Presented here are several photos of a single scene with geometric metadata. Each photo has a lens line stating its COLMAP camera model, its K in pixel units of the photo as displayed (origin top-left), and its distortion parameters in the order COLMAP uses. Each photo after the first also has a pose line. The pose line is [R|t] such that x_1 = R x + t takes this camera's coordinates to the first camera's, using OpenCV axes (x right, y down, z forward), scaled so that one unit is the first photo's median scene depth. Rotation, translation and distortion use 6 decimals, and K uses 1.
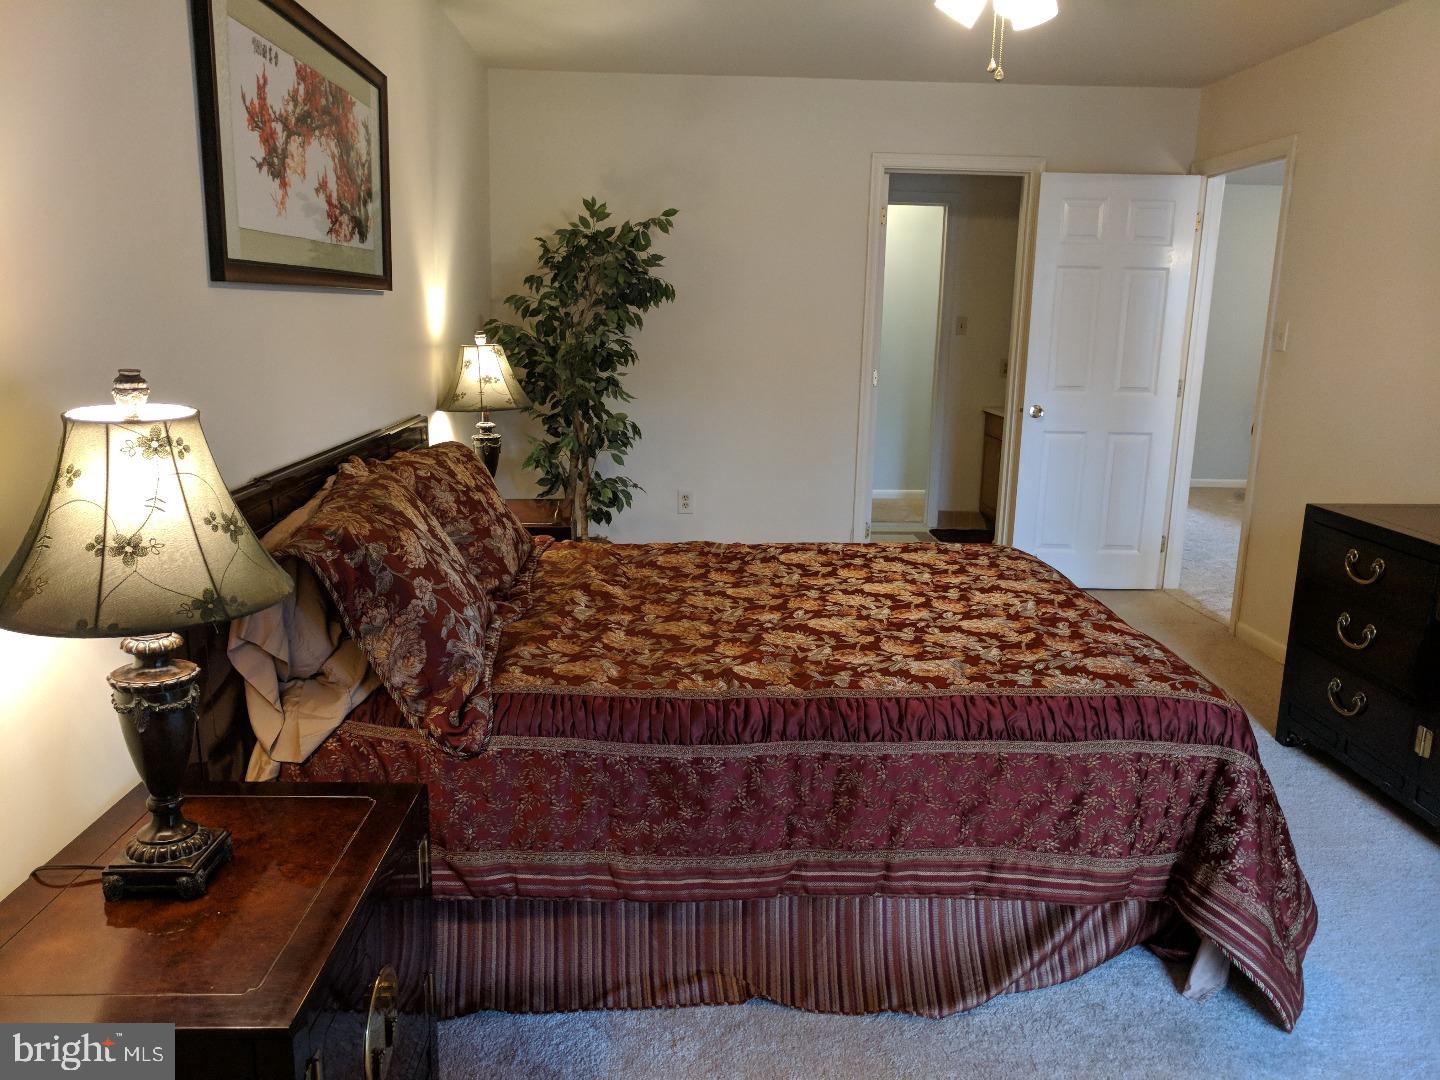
lens RADIAL K [[1090.8, 0, 717.4], [0, 1090.8, 544.4], [0, 0, 1]] dist [-0.003959, 0.025141]
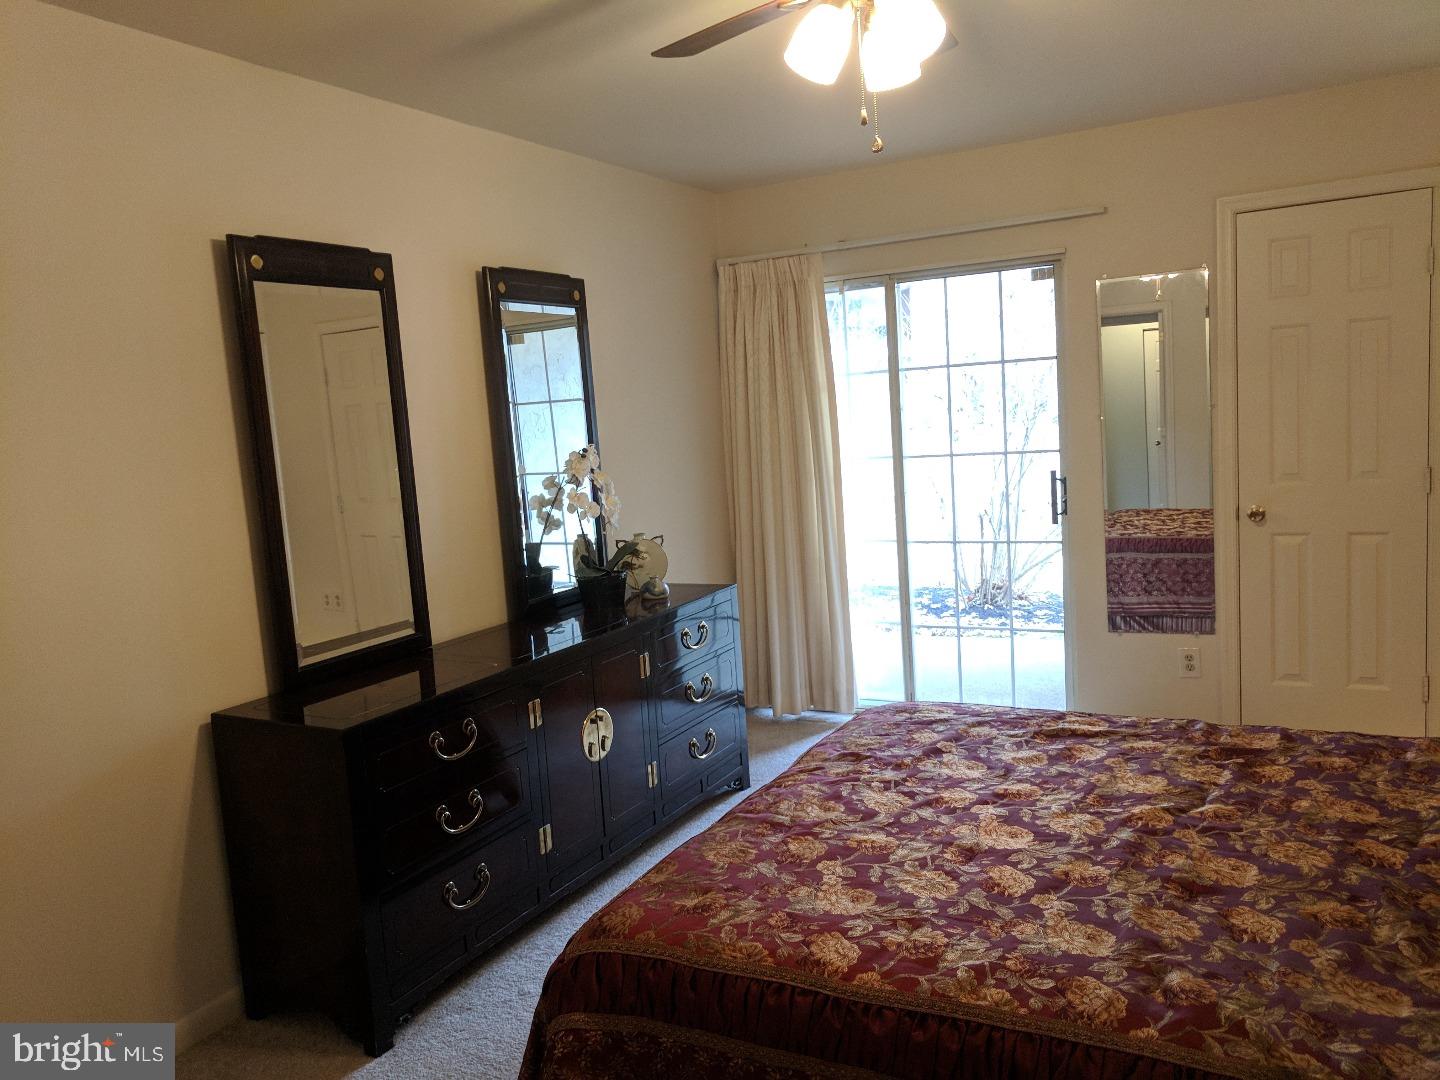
lens RADIAL K [[1092.9, 0, 722.2], [0, 1092.9, 546.8], [0, 0, 1]] dist [0.000665, 0.001374]
pose [[-0.866009, -0.016153, 0.499767, -0.045632], [0.161132, 0.937147, 0.309503, -0.485859], [-0.473354, 0.348561, -0.808975, 2.035912]]
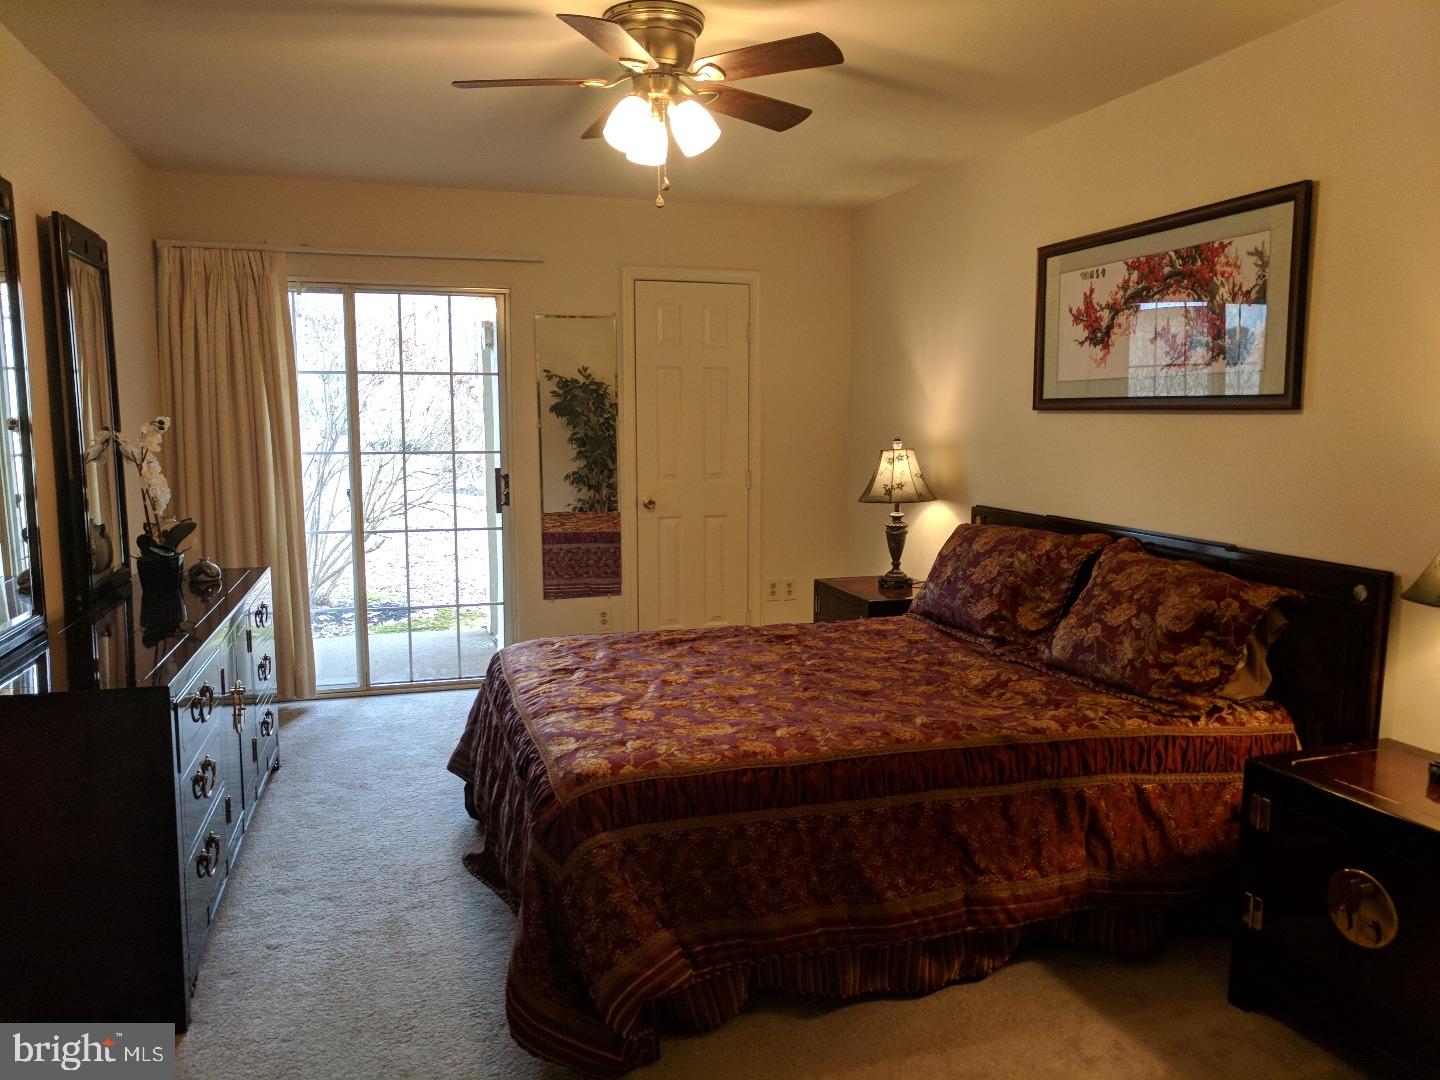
lens RADIAL K [[1092.9, 0, 722.2], [0, 1092.9, 546.8], [0, 0, 1]] dist [0.000665, 0.001374]
pose [[-0.963488, 0.019614, -0.267032, 0.567062], [-0.068952, 0.945500, 0.318238, -0.530690], [0.258721, 0.325031, -0.909626, 2.424682]]
